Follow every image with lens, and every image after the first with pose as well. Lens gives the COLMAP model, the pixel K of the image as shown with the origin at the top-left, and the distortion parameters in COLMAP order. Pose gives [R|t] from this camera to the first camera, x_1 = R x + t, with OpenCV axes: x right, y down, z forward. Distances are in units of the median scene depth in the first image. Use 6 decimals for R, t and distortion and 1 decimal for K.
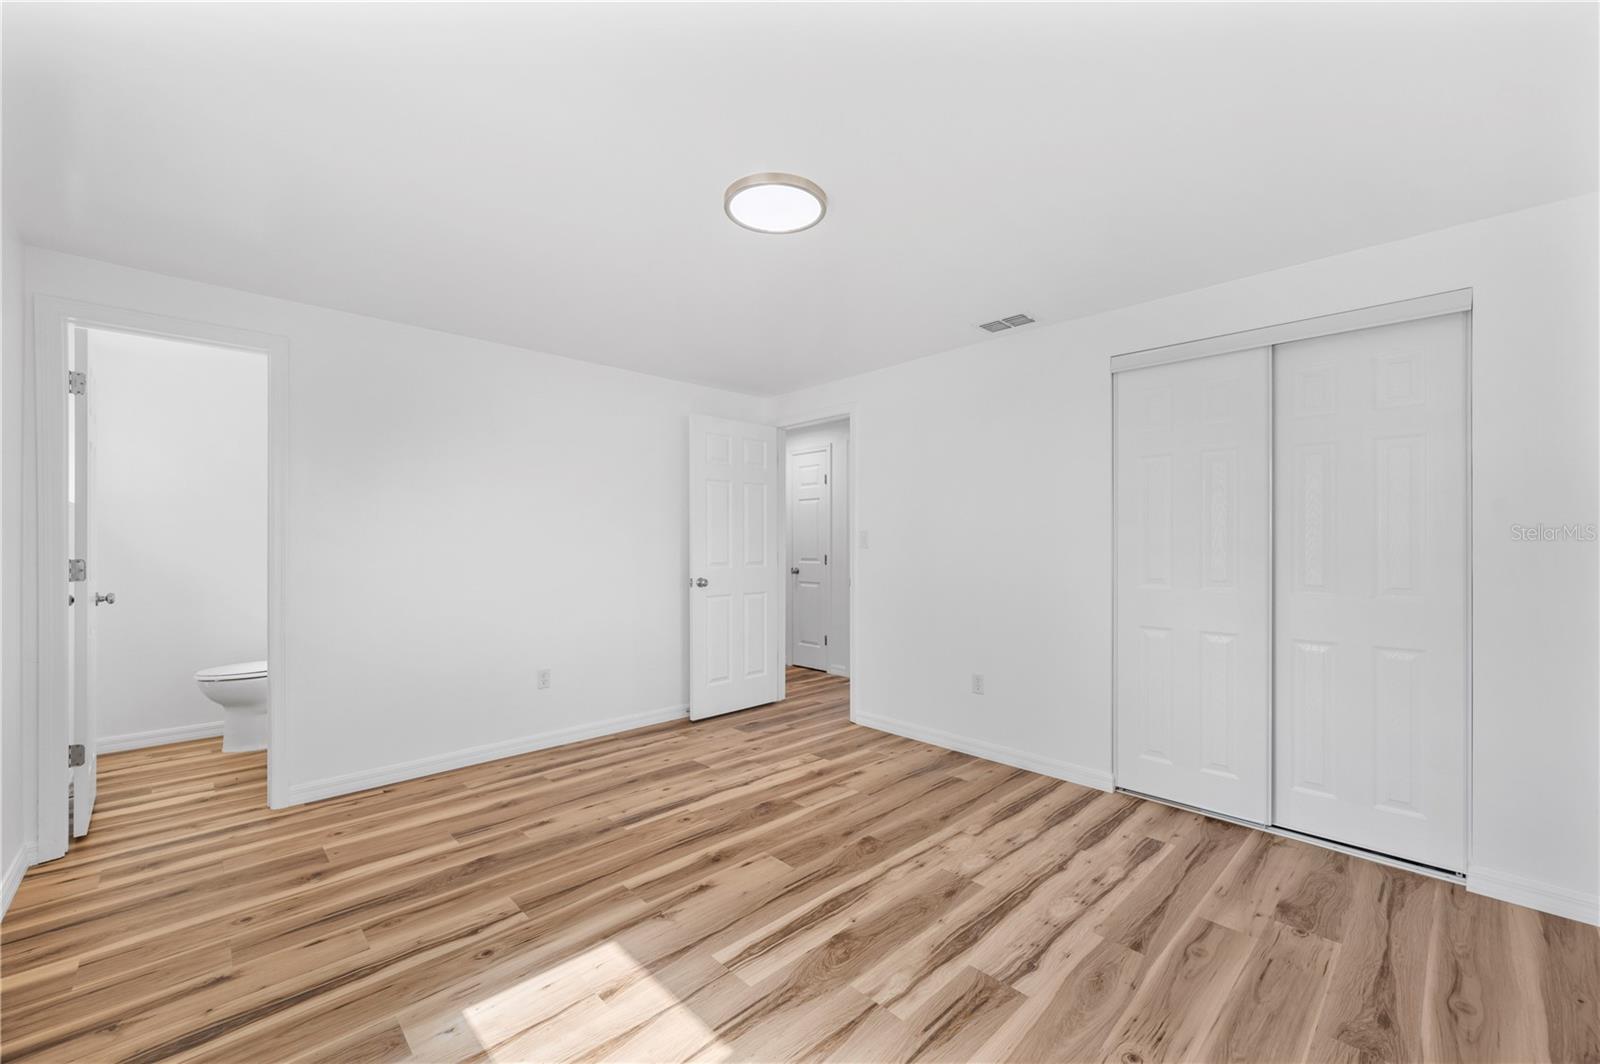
lens RADIAL K [[636.4, 0, 797.2], [0, 636.4, 539.0], [0, 0, 1]] dist [0.000641, 0.000570]
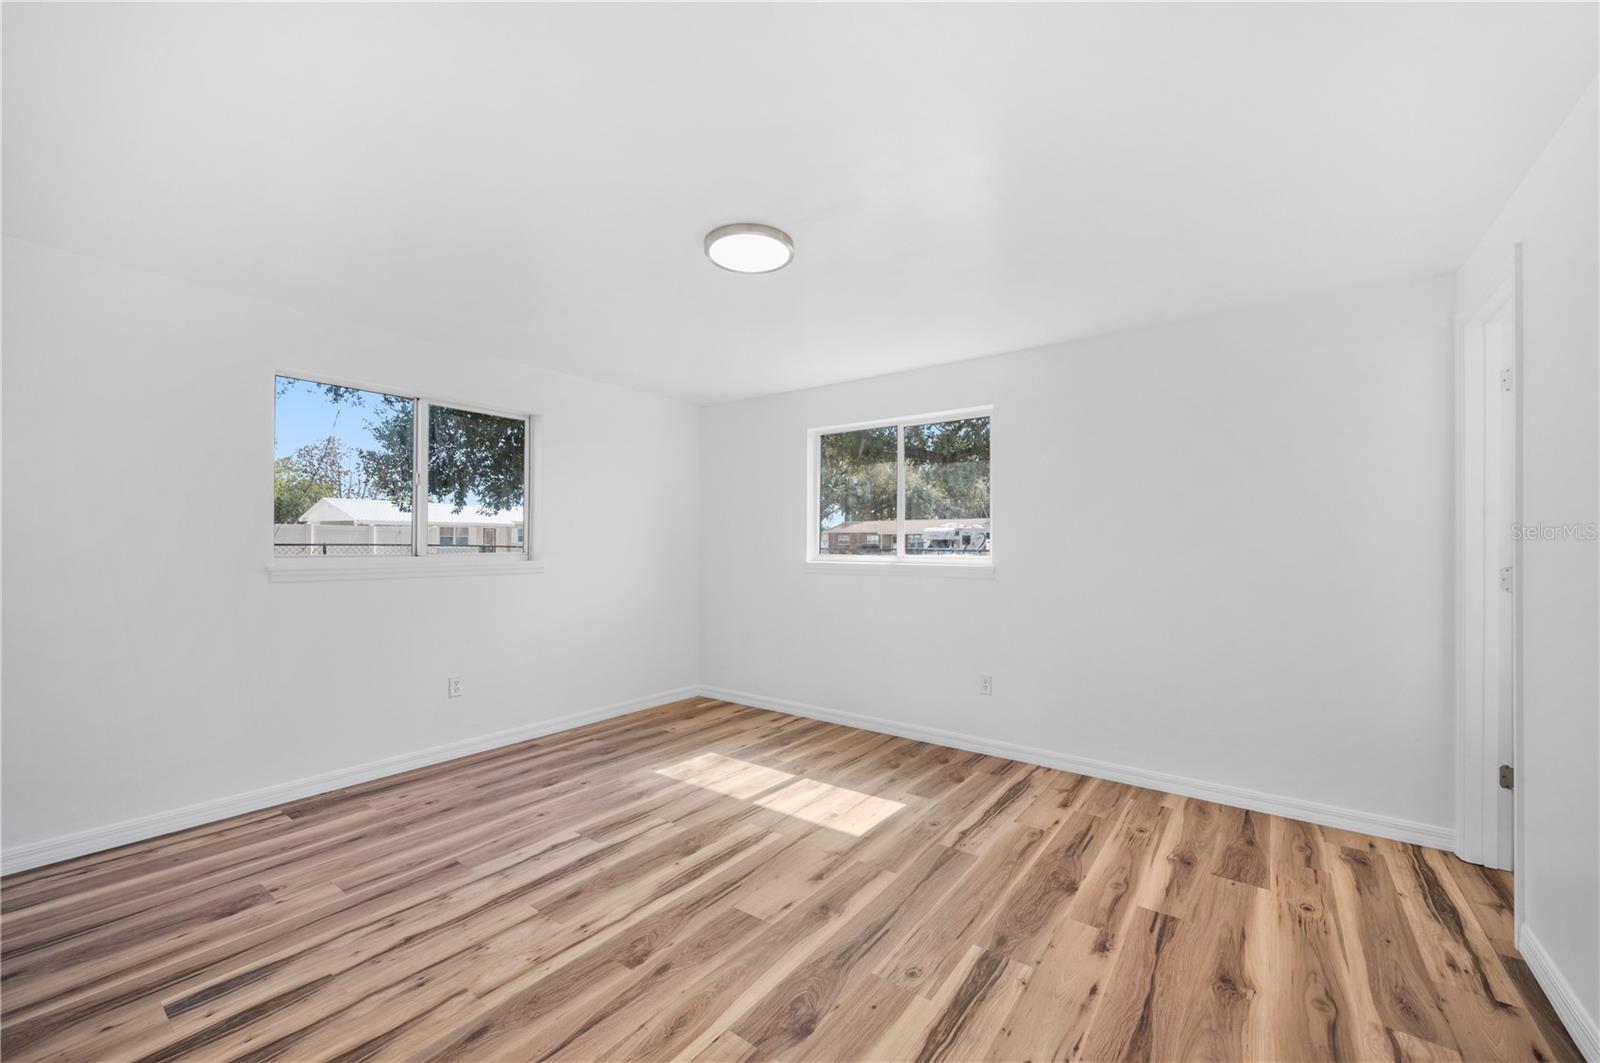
lens RADIAL K [[636.4, 0, 801.8], [0, 636.4, 540.0], [0, 0, 1]] dist [0.000641, 0.000570]
pose [[-0.985054, -0.006208, -0.172137, 0.058751], [-0.003510, 0.999866, -0.015974, 0.011307], [0.172213, -0.015131, -0.984944, 1.916047]]
